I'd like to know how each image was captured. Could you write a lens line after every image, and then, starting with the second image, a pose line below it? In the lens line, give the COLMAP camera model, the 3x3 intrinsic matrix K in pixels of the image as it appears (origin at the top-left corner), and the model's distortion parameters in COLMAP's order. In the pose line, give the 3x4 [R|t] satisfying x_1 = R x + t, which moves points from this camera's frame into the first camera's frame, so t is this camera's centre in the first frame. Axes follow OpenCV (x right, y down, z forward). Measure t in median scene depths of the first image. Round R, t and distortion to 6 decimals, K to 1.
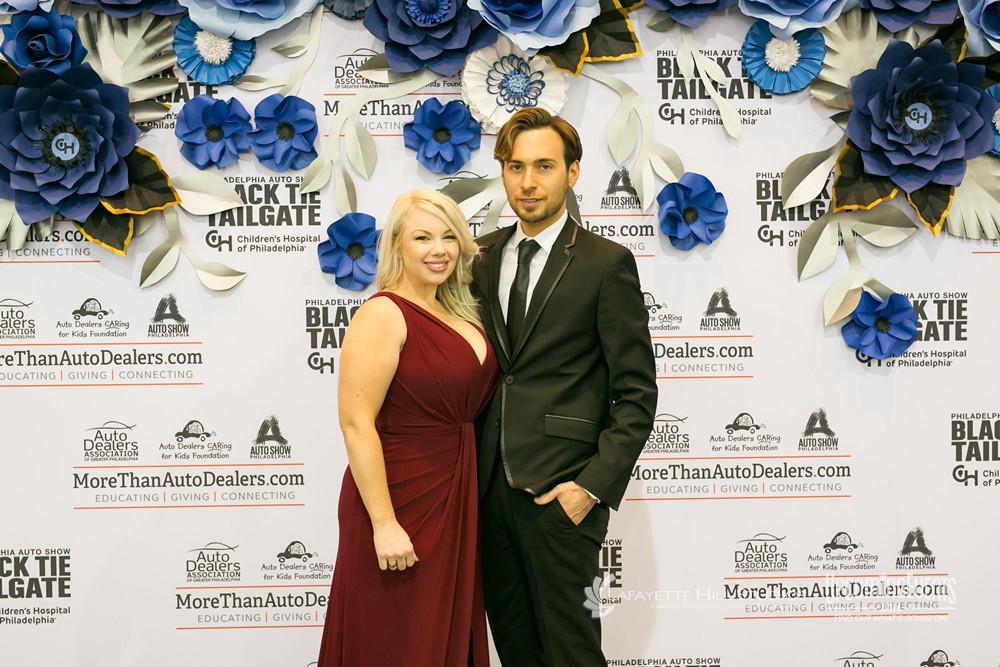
lens RADIAL K [[1411.8, 0, 501.5], [0, 1411.8, 323.1], [0, 0, 1]] dist [0.022881, 0.000000]
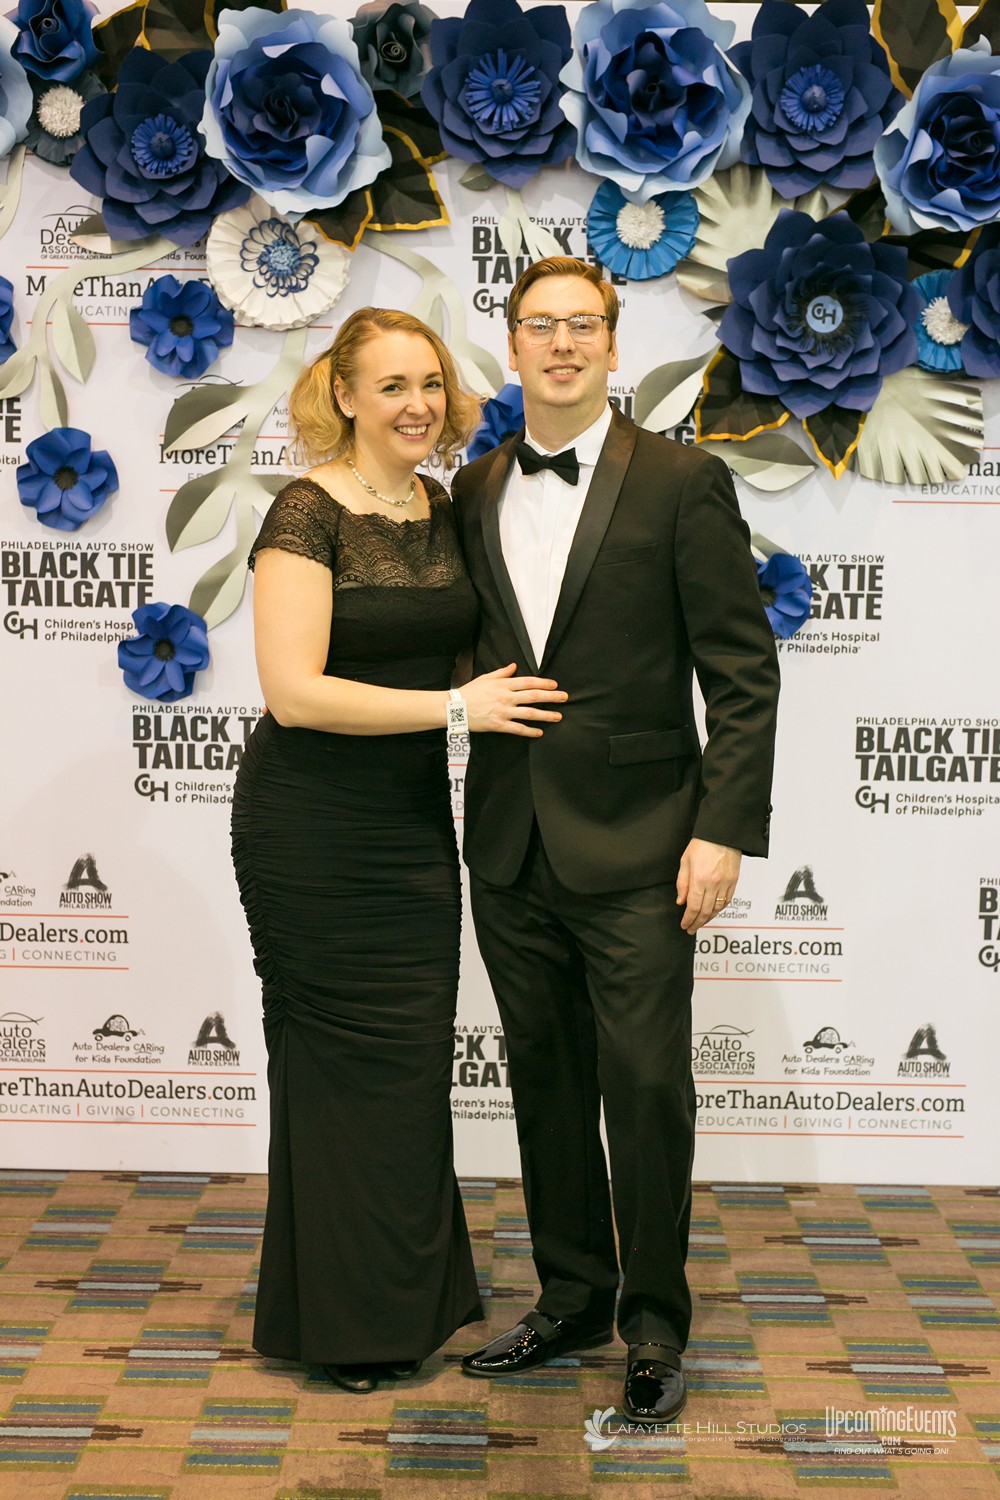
lens RADIAL K [[2117.7, 0, 495.3], [0, 2117.7, 747.9], [0, 0, 1]] dist [0.022881, 0.000000]
pose [[0.998543, 0.031113, -0.044081, 0.180576], [-0.027336, 0.996104, 0.083847, -0.008788], [0.046518, -0.082520, 0.995503, -0.130799]]
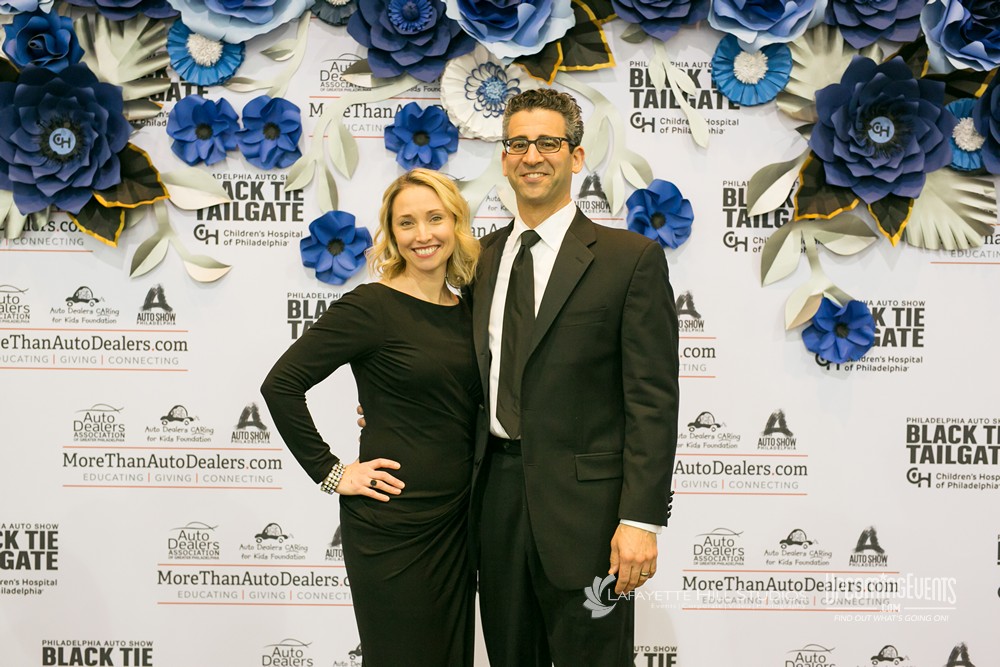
lens RADIAL K [[1411.8, 0, 501.5], [0, 1411.8, 320.1], [0, 0, 1]] dist [0.022881, 0.000000]
pose [[0.999453, 0.024553, -0.022139, 0.043541], [-0.024469, 0.999692, 0.004040, -0.004279], [0.022231, -0.003496, 0.999747, -0.042294]]
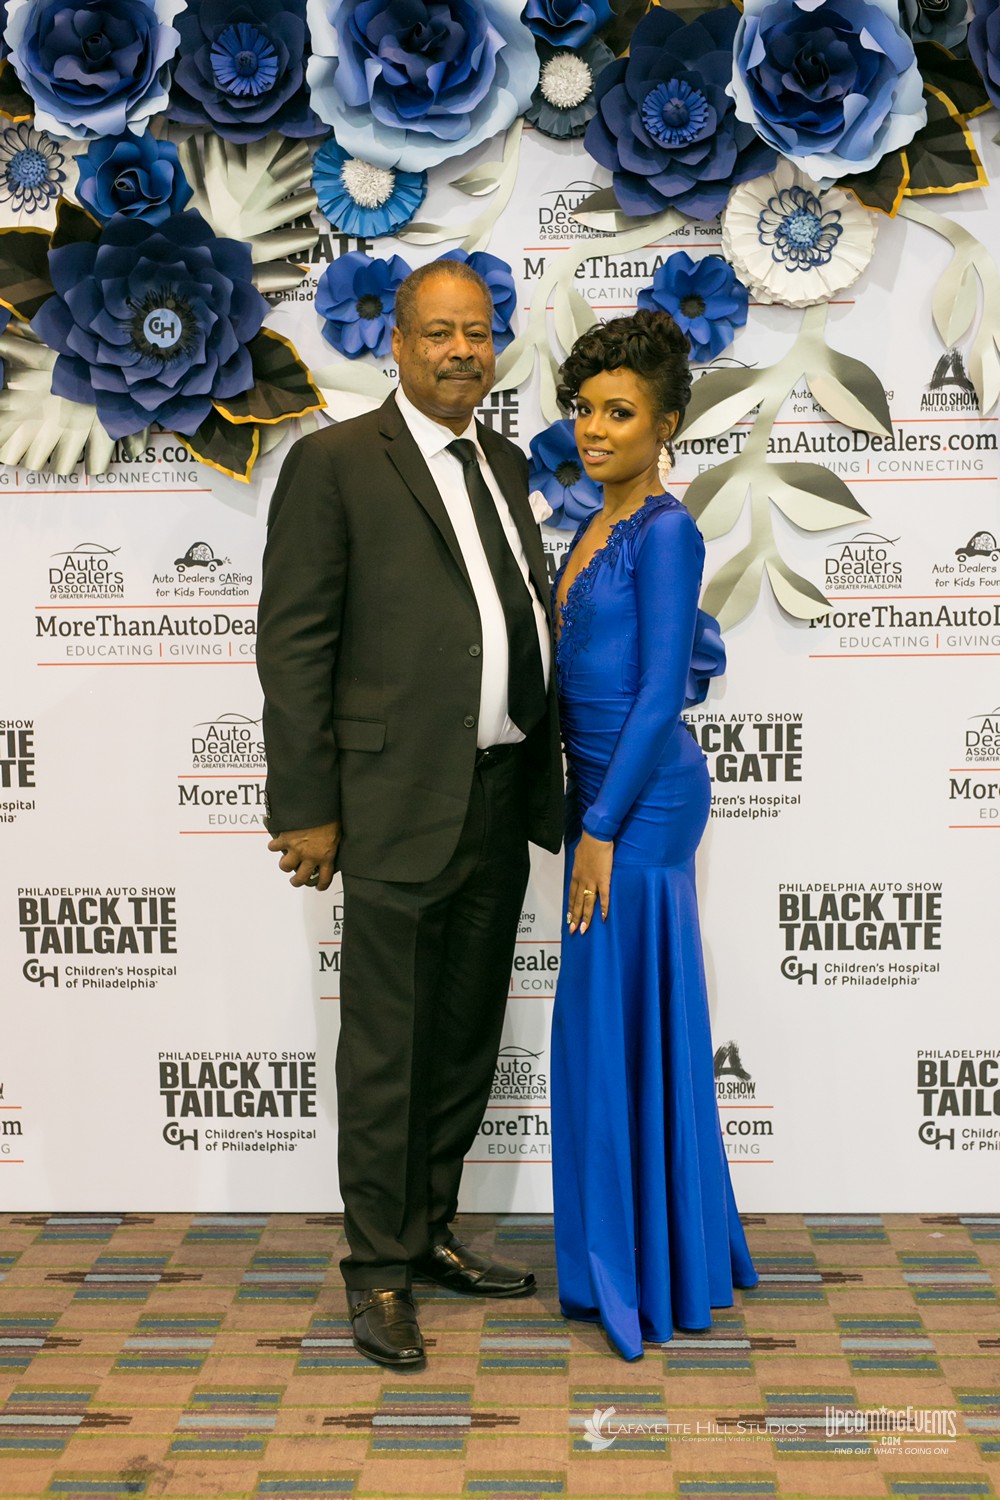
lens RADIAL K [[2117.7, 0, 494.3], [0, 2117.7, 747.0], [0, 0, 1]] dist [0.022881, 0.000000]
pose [[0.997419, 0.004640, -0.071651, -0.063522], [0.001311, 0.996566, 0.082787, -0.002754], [0.071789, -0.082668, 0.993988, -0.066005]]
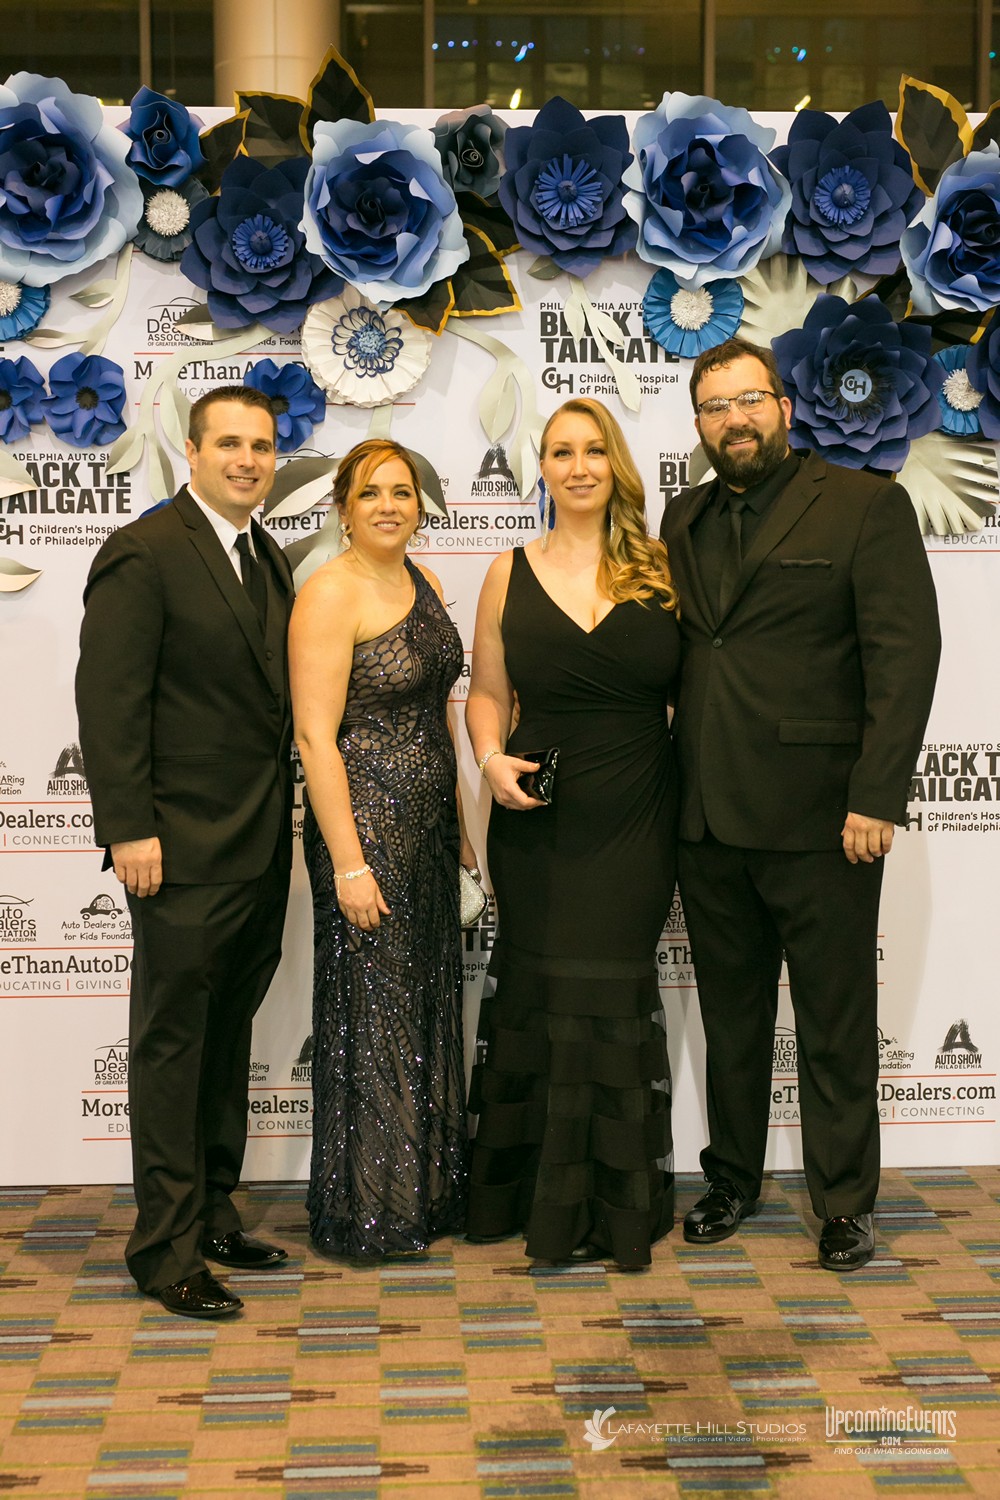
lens RADIAL K [[2117.7, 0, 494.4], [0, 2117.7, 749.5], [0, 0, 1]] dist [0.022881, 0.000000]
pose [[0.999770, 0.004416, 0.021005, 0.058916], [-0.005606, 0.998362, 0.056933, -0.003180], [-0.020719, -0.057038, 0.998157, -0.248021]]
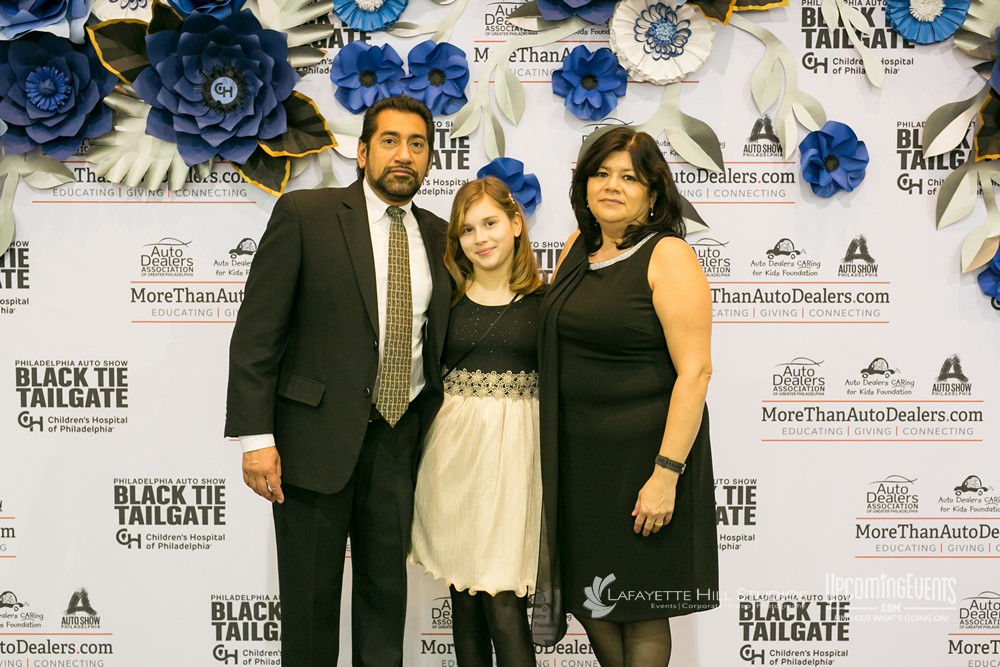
lens RADIAL K [[1411.8, 0, 495.7], [0, 1411.8, 321.6], [0, 0, 1]] dist [0.022881, 0.000000]
pose [[0.999573, 0.013104, -0.026132, -0.080531], [-0.012179, 0.999304, 0.035273, 0.004807], [0.026576, -0.034939, 0.999036, -0.029303]]
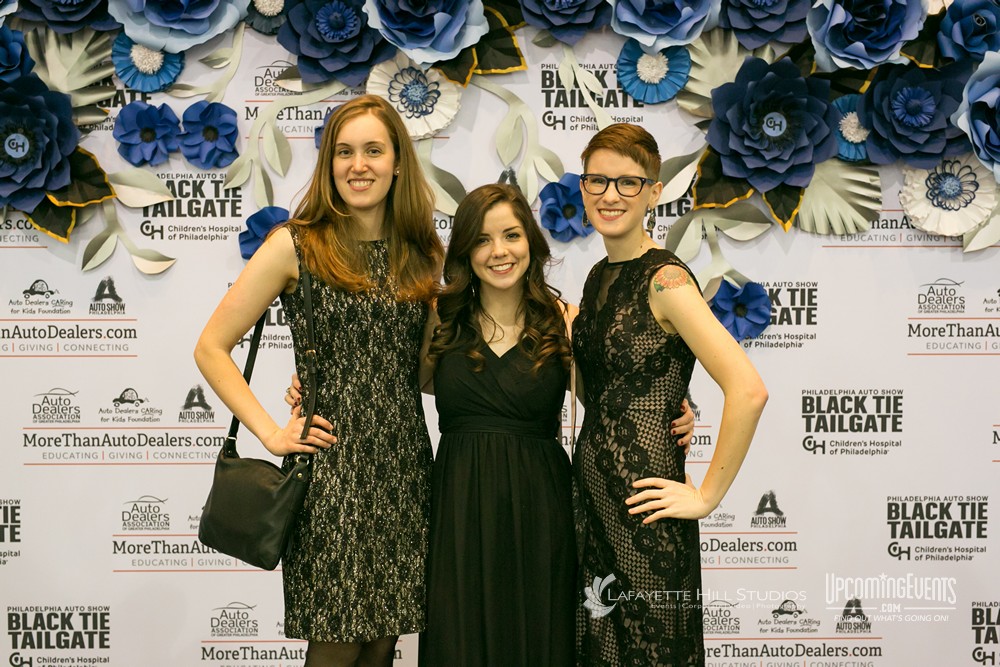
lens RADIAL K [[1411.8, 0, 497.7], [0, 1411.8, 318.8], [0, 0, 1]] dist [0.022881, 0.000000]
pose [[0.999728, 0.010339, -0.020905, 0.101541], [-0.009996, 0.999815, 0.016459, -0.008470], [0.021071, -0.016246, 0.999646, -0.127483]]
